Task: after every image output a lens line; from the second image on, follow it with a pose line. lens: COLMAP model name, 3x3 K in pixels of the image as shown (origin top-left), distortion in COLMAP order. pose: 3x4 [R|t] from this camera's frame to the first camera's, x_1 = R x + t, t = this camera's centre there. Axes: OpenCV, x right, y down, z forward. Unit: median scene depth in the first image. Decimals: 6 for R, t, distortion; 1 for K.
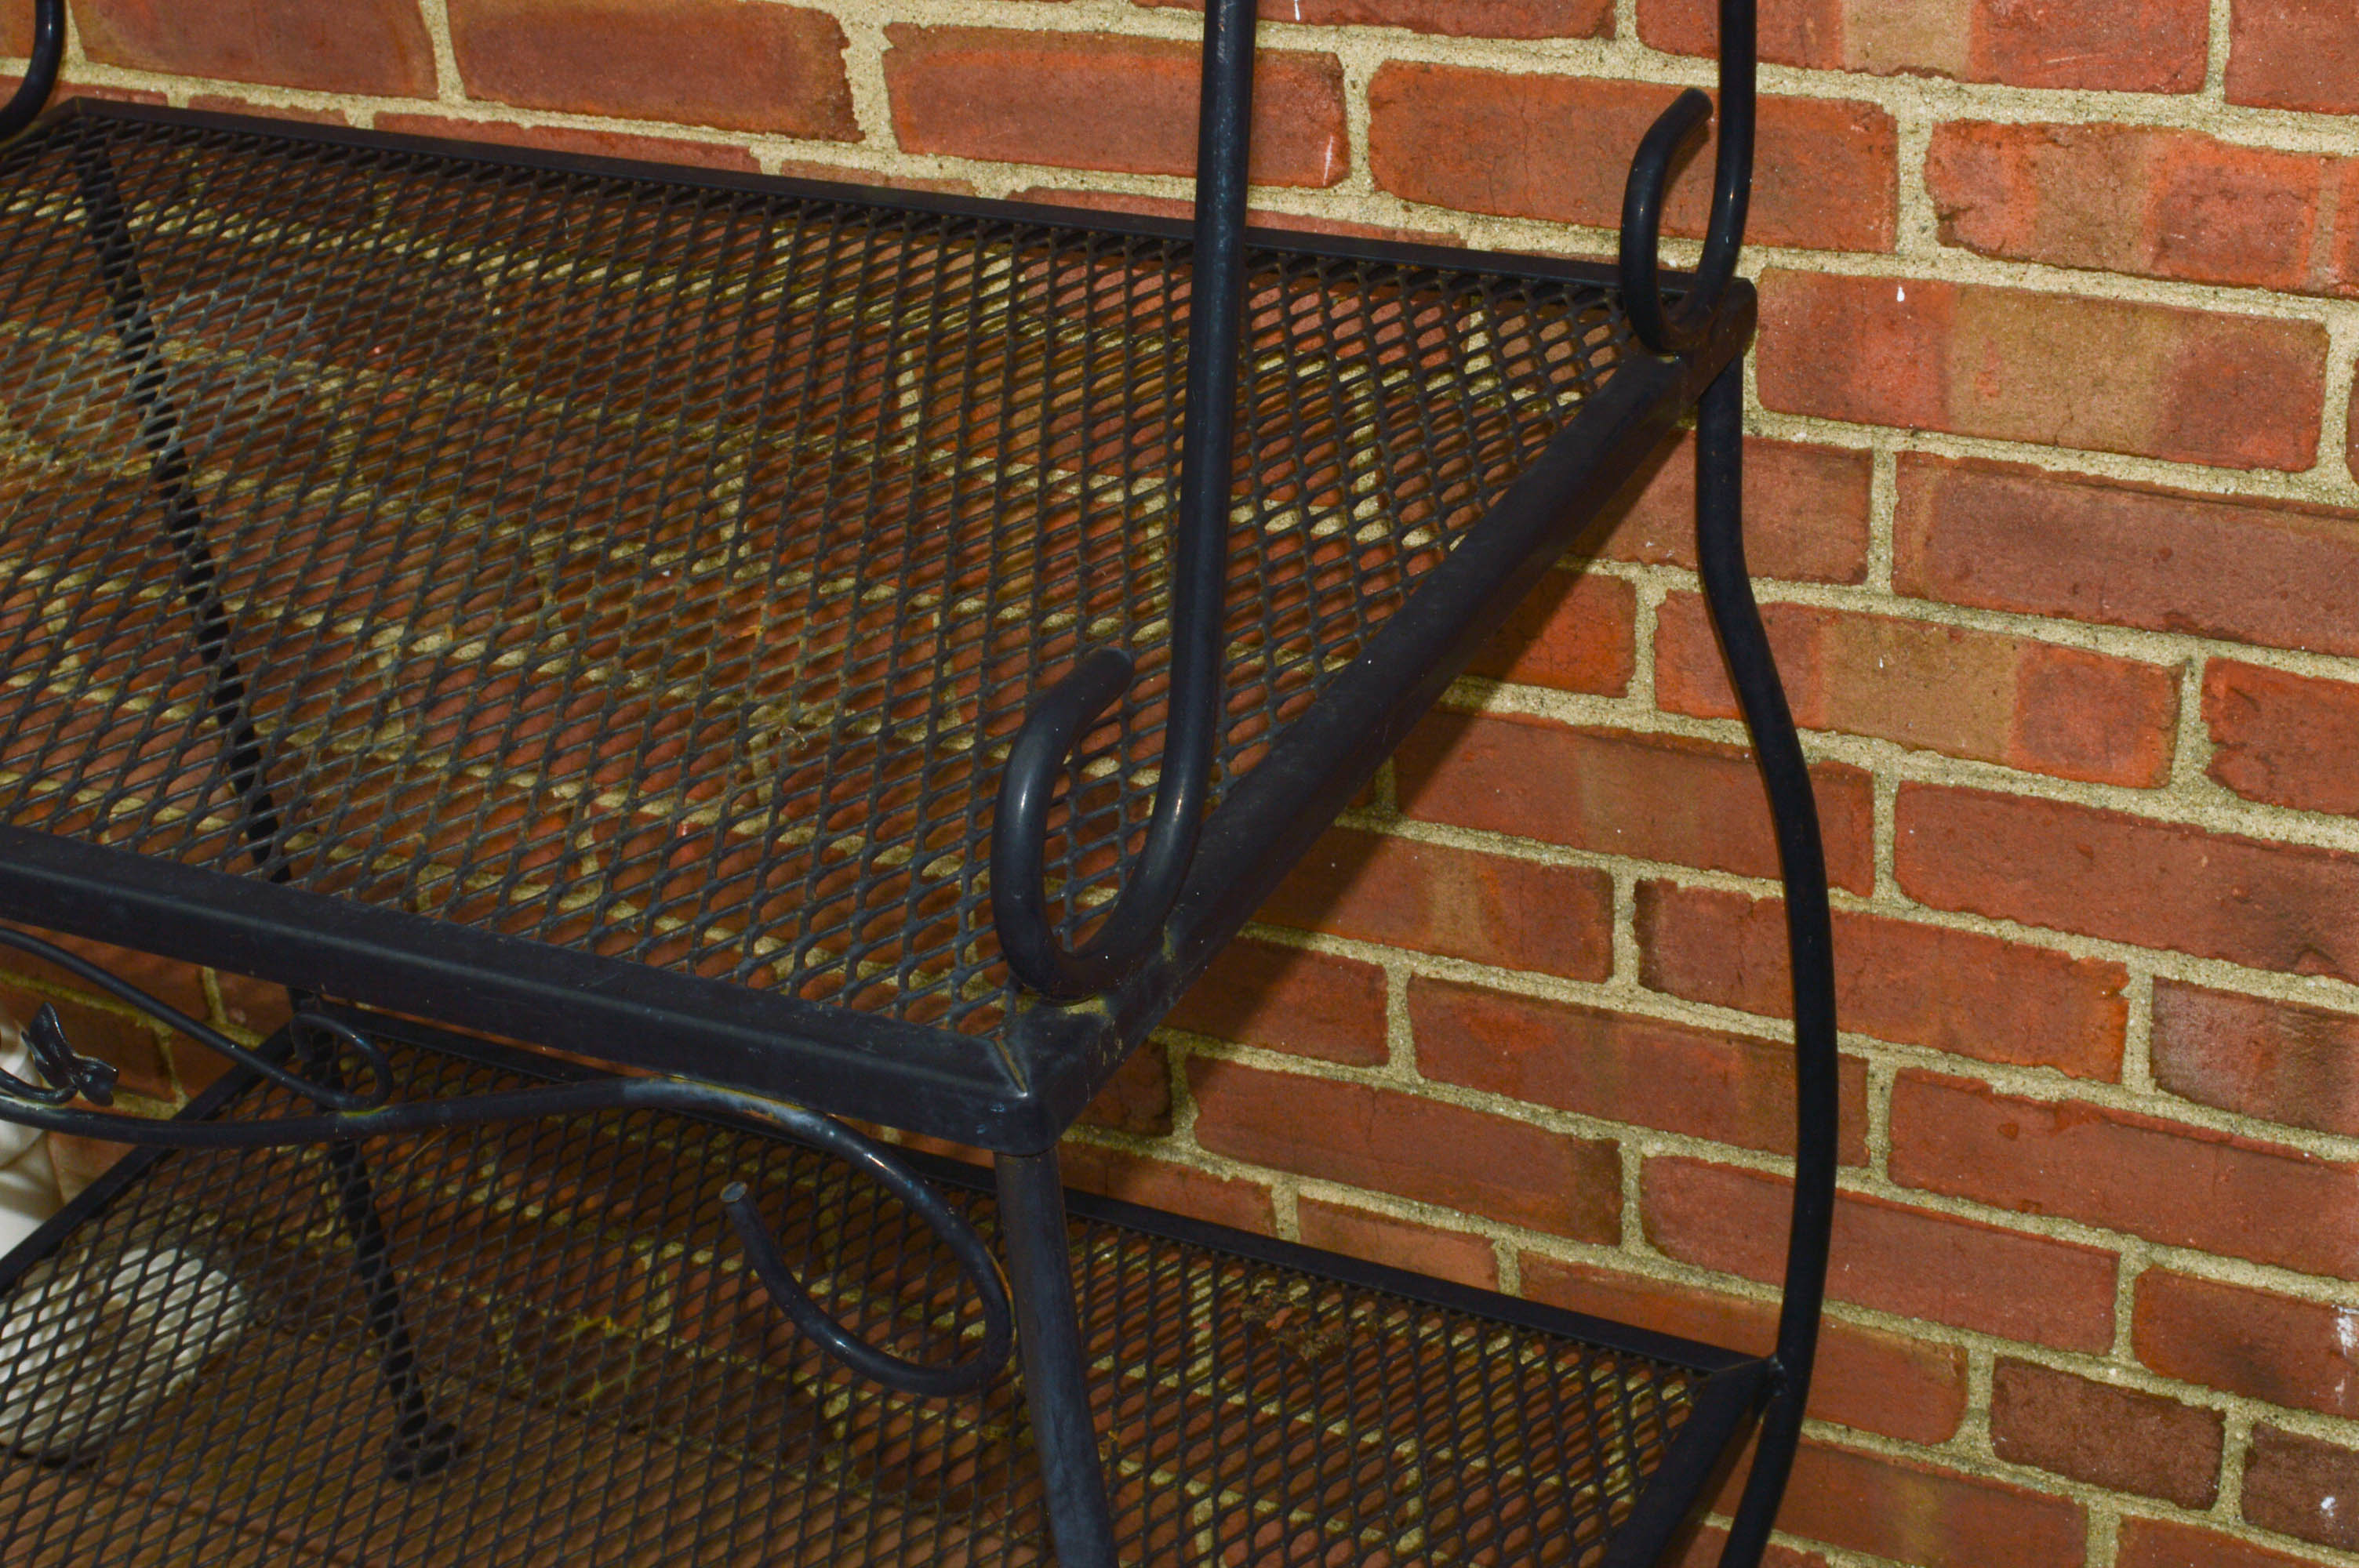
lens RADIAL K [[3639.7, 0, 1179.2], [0, 3639.7, 783.5], [0, 0, 1]] dist [-0.016475, 0.000000]
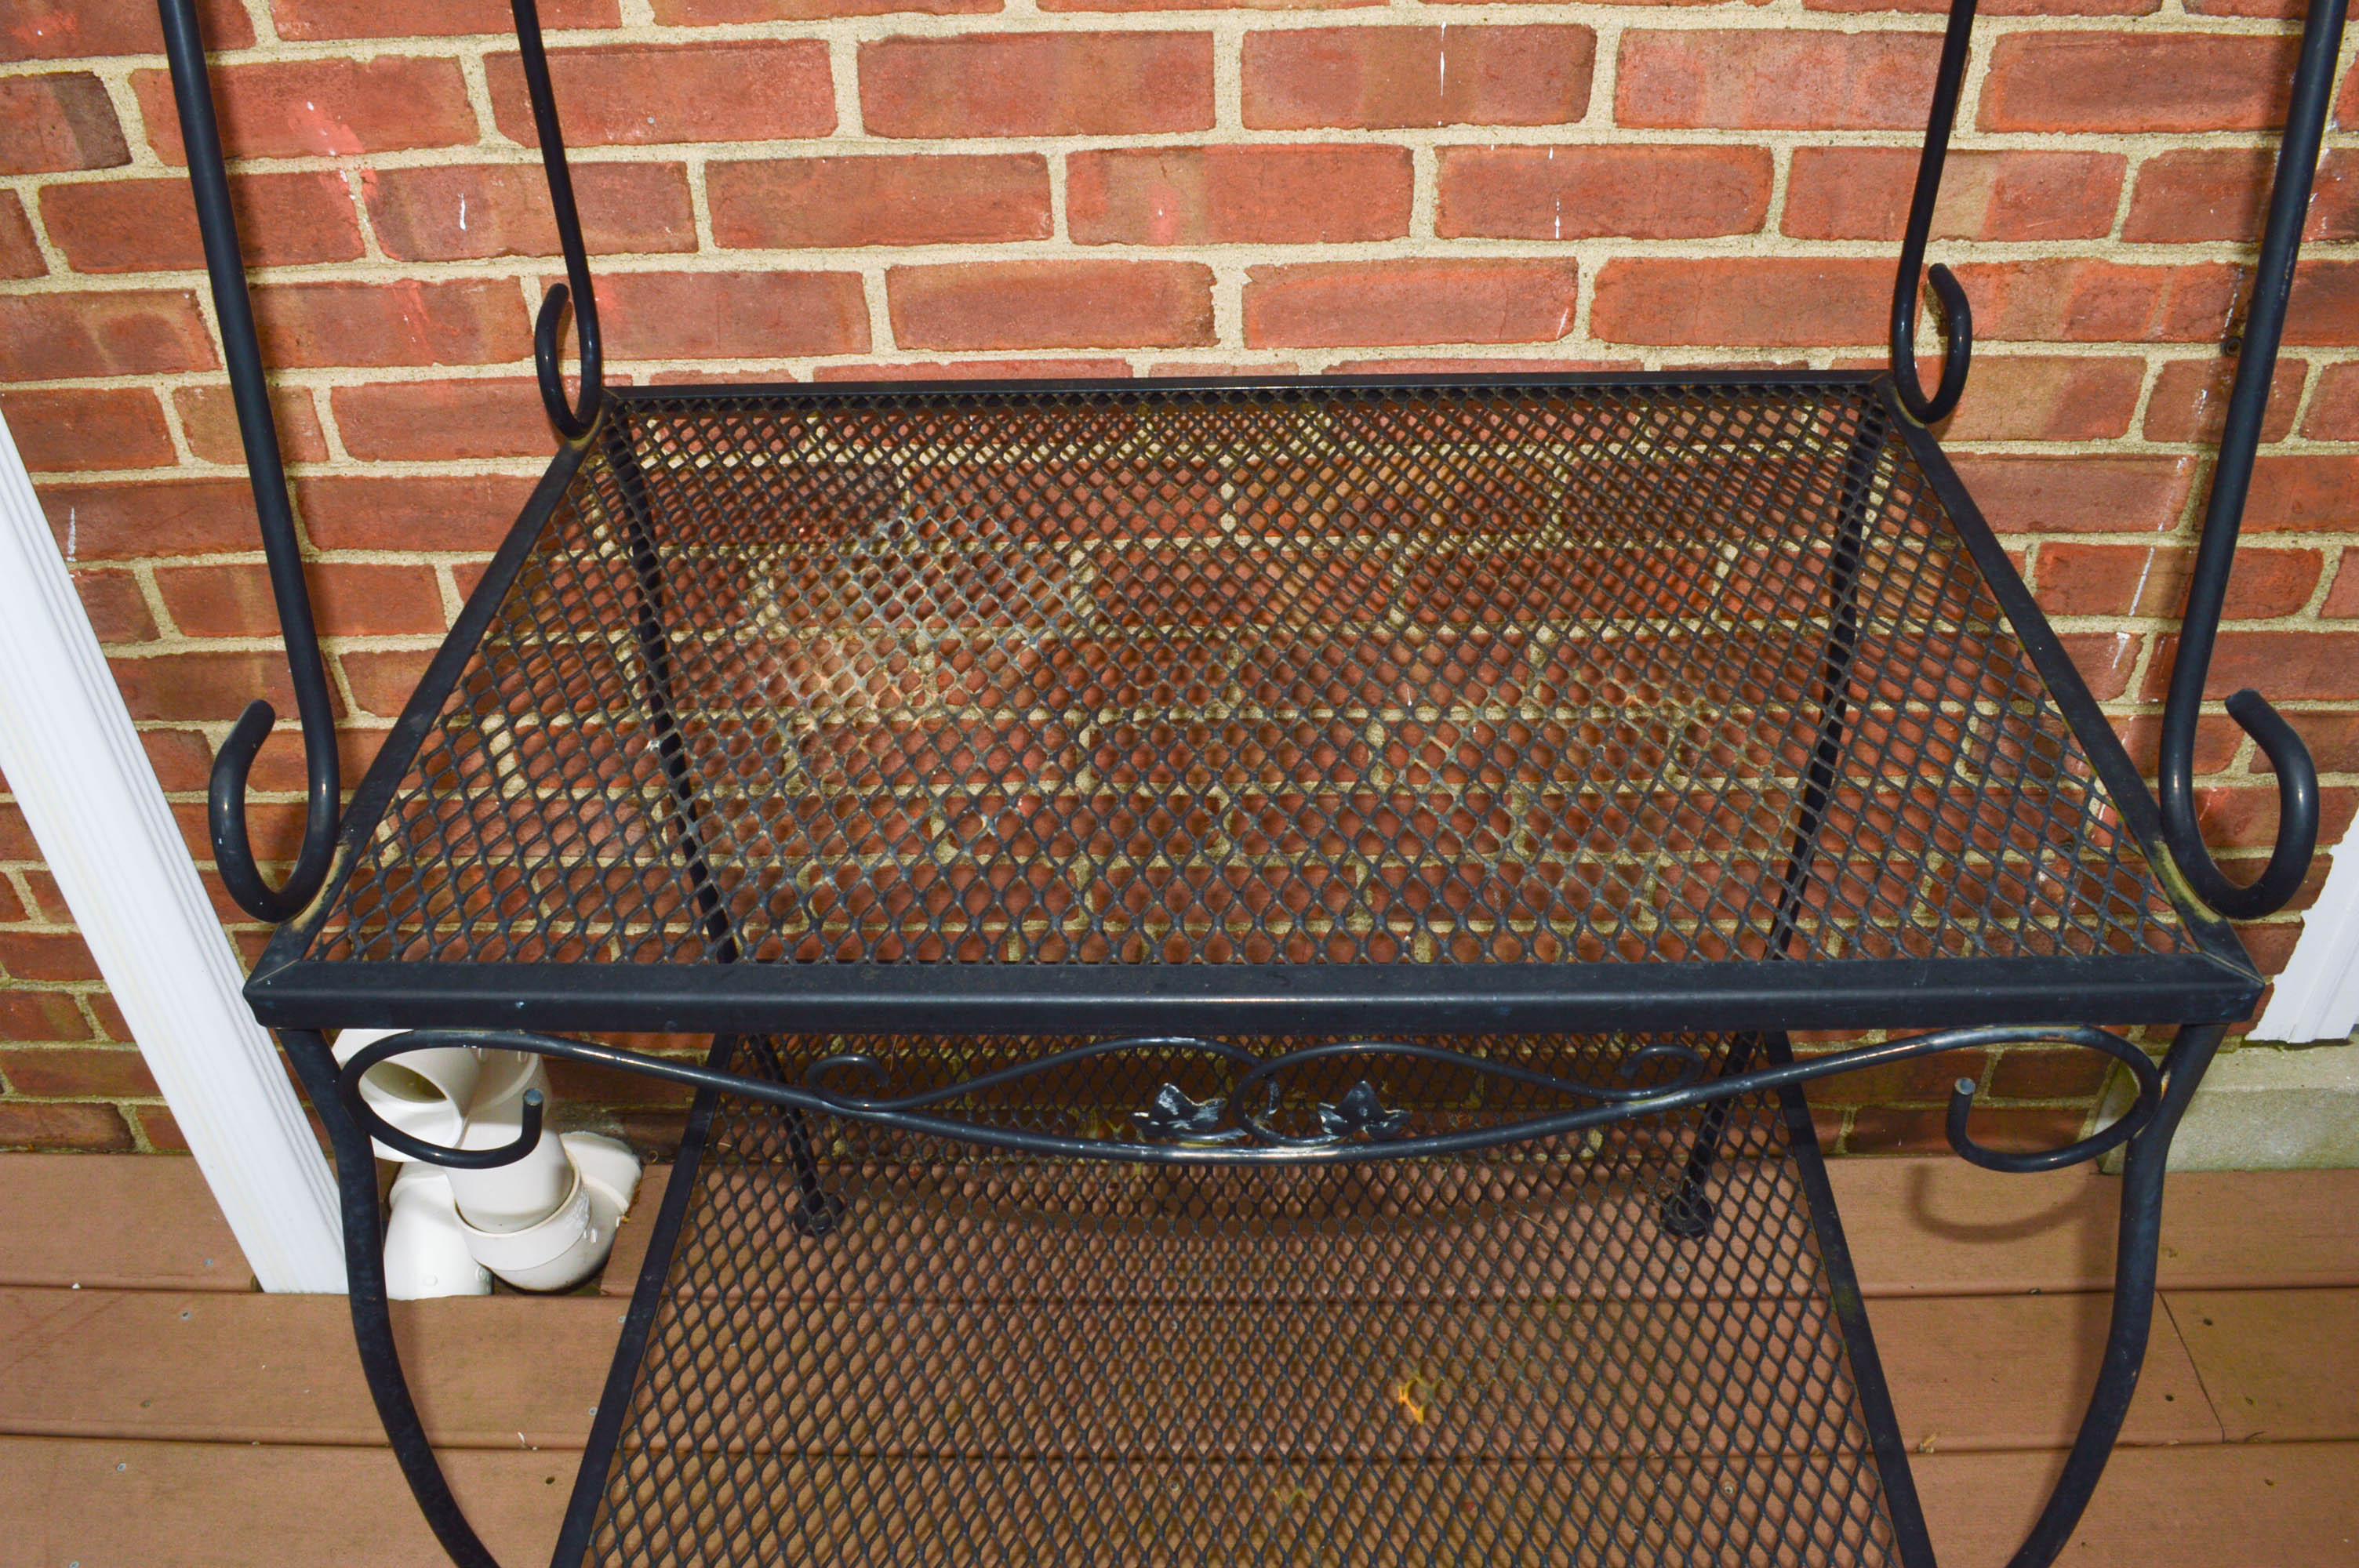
lens RADIAL K [[1859.7, 0, 1178.8], [0, 1859.7, 791.2], [0, 0, 1]] dist [-0.087196, 0.011930]
pose [[0.898098, -0.214710, 0.383822, -0.478943], [0.176986, 0.975388, 0.131505, -0.107585], [-0.402611, -0.050173, 0.913995, 0.311780]]
